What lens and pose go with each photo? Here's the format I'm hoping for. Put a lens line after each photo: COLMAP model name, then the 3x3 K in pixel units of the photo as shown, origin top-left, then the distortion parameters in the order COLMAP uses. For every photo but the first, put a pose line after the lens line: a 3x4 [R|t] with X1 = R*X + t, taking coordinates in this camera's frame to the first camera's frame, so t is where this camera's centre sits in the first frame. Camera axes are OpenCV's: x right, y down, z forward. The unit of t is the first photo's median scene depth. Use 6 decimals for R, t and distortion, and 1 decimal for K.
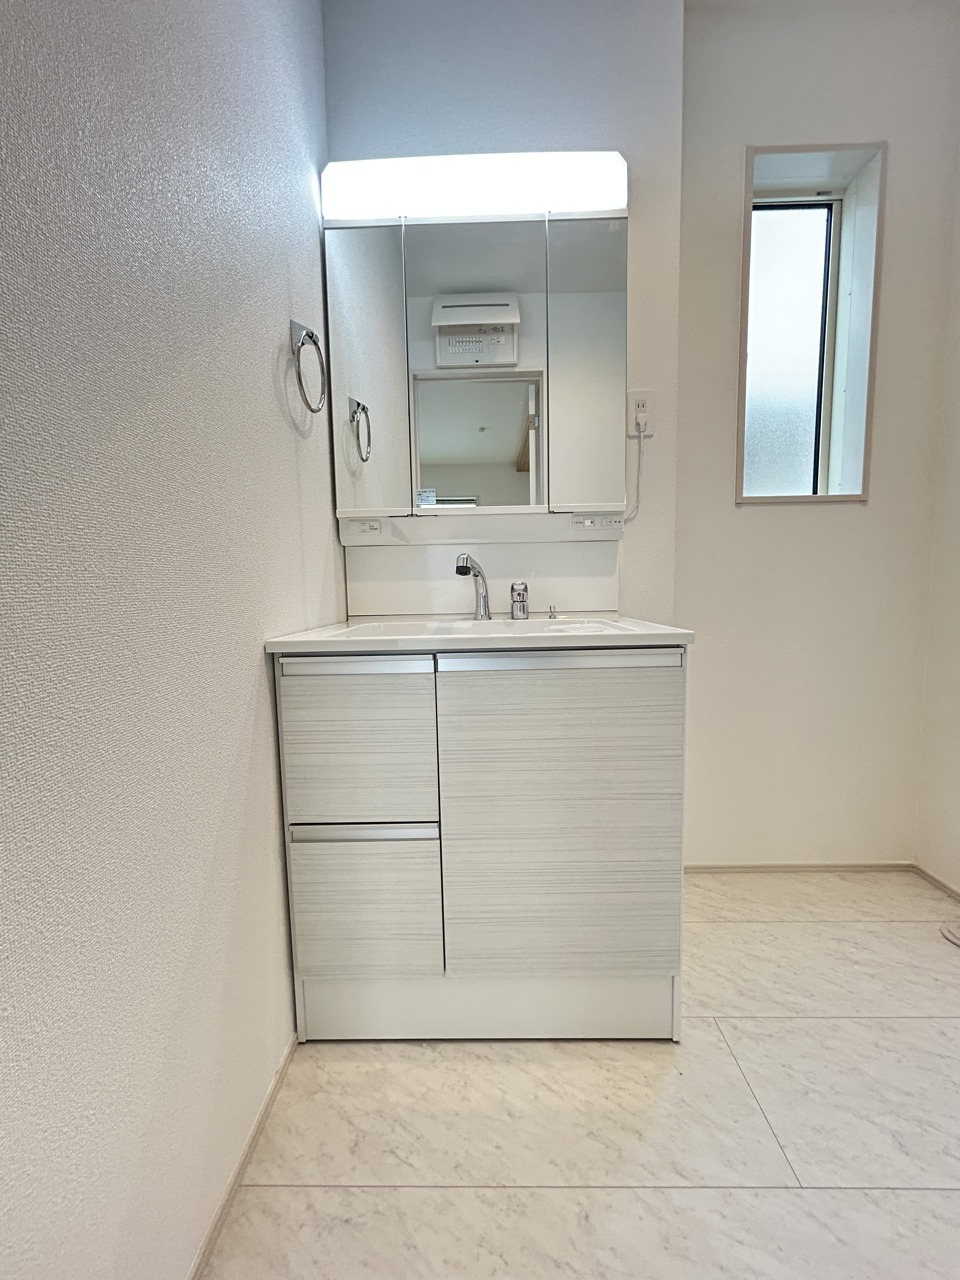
lens RADIAL K [[515.2, 0, 480.0], [0, 515.2, 640.0], [0, 0, 1]] dist [0.000580, -0.000248]
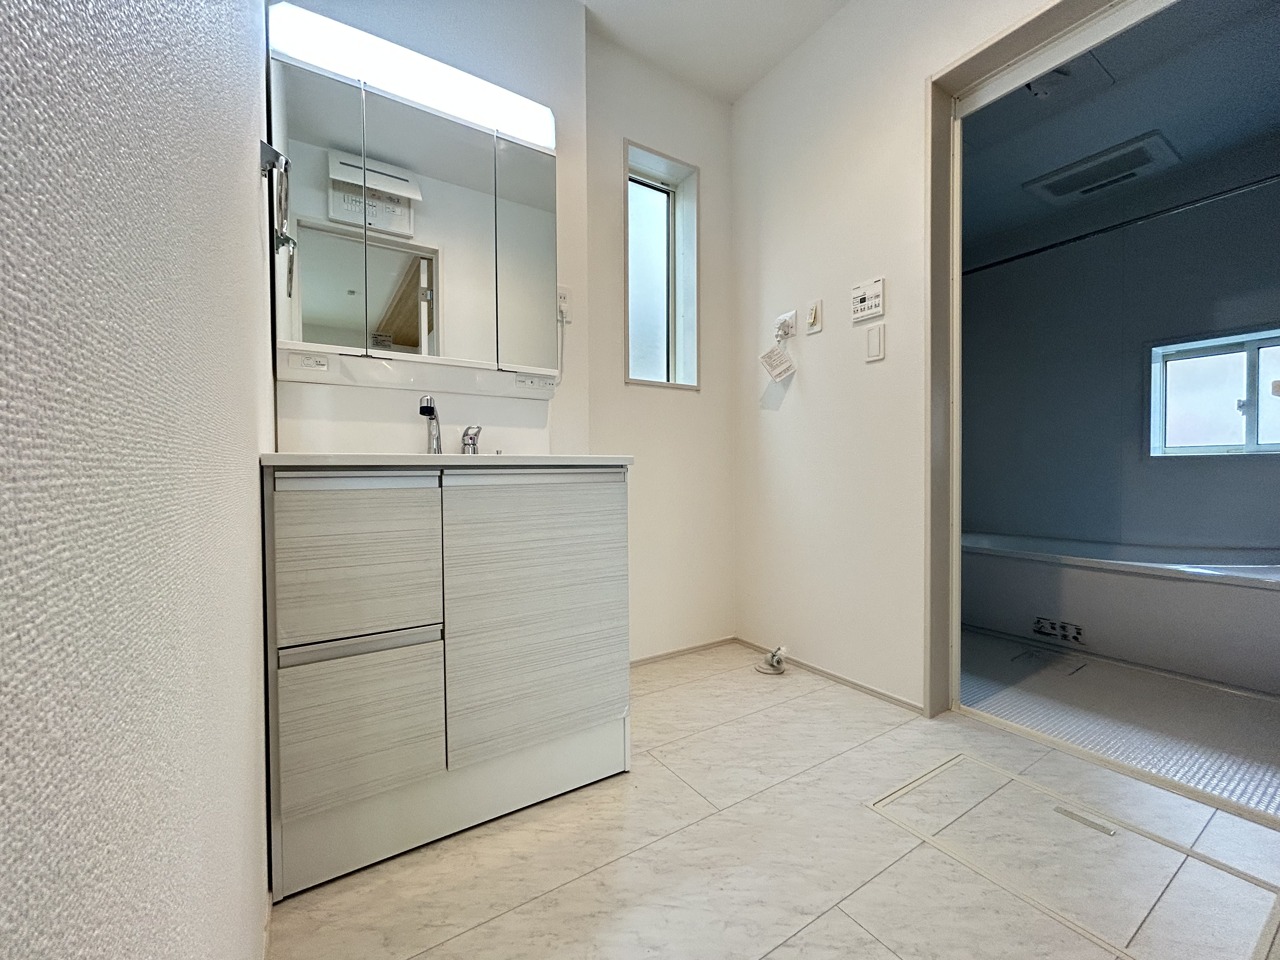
lens RADIAL K [[515.1, 0, 637.5], [0, 515.1, 485.0], [0, 0, 1]] dist [-0.002671, -0.000246]
pose [[0.832970, -0.000621, 0.553318, -0.245895], [0.048368, 0.996253, -0.071697, 0.111983], [-0.551200, 0.086484, 0.829879, -0.126936]]
